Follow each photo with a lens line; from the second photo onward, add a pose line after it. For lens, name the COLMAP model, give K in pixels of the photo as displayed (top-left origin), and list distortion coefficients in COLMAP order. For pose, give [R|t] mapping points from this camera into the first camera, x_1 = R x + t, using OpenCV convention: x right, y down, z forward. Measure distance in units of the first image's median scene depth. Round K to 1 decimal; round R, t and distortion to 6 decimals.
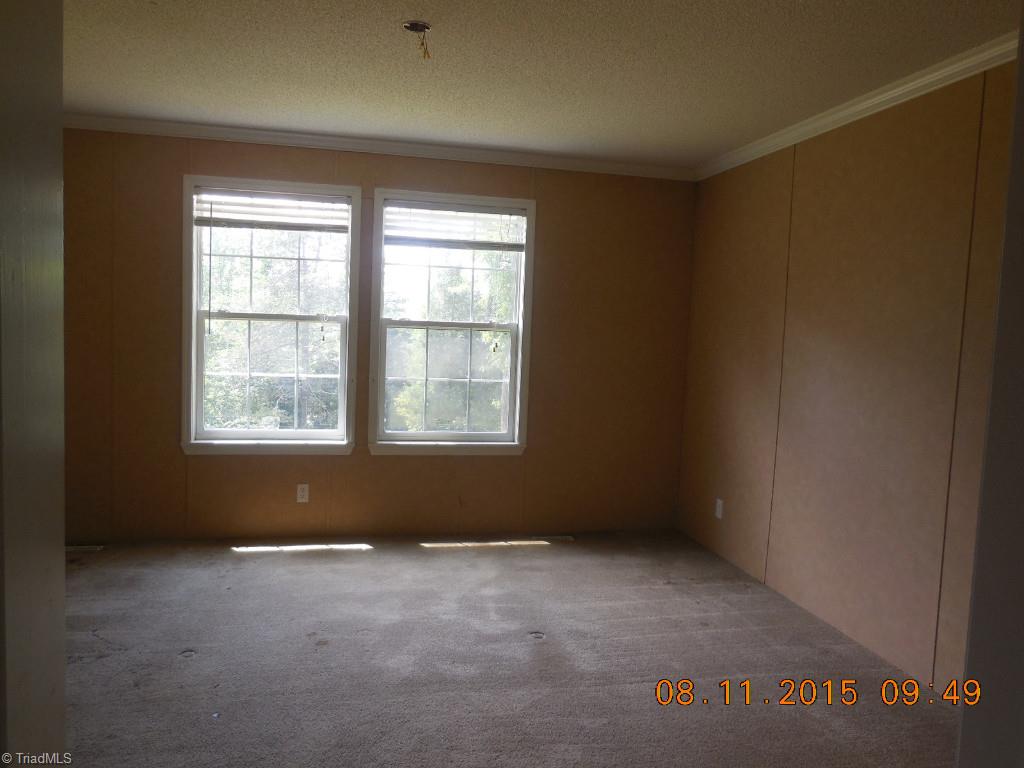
lens RADIAL K [[786.7, 0, 512.0], [0, 786.7, 384.0], [0, 0, 1]] dist [-0.005230, -0.002499]
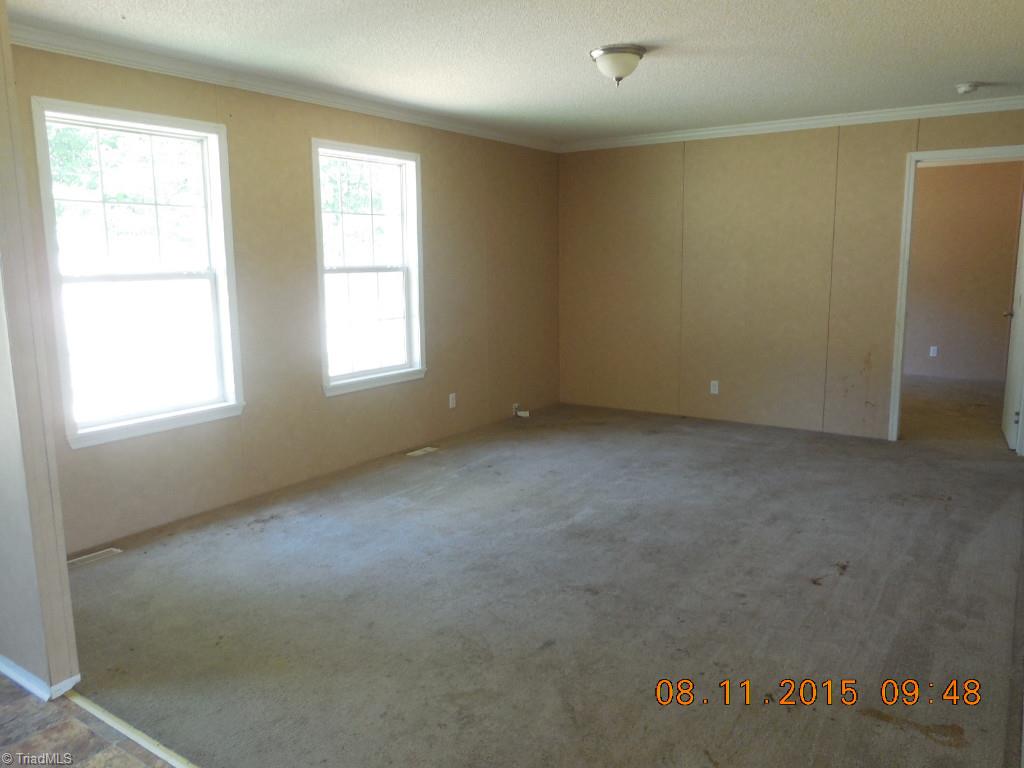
lens RADIAL K [[786.7, 0, 512.0], [0, 786.7, 384.0], [0, 0, 1]] dist [-0.005230, -0.002499]
pose [[0.701910, -0.154883, 0.695222, -0.748707], [0.086461, 0.987381, 0.132678, -0.046455], [-0.706998, -0.033018, 0.706444, 0.079140]]
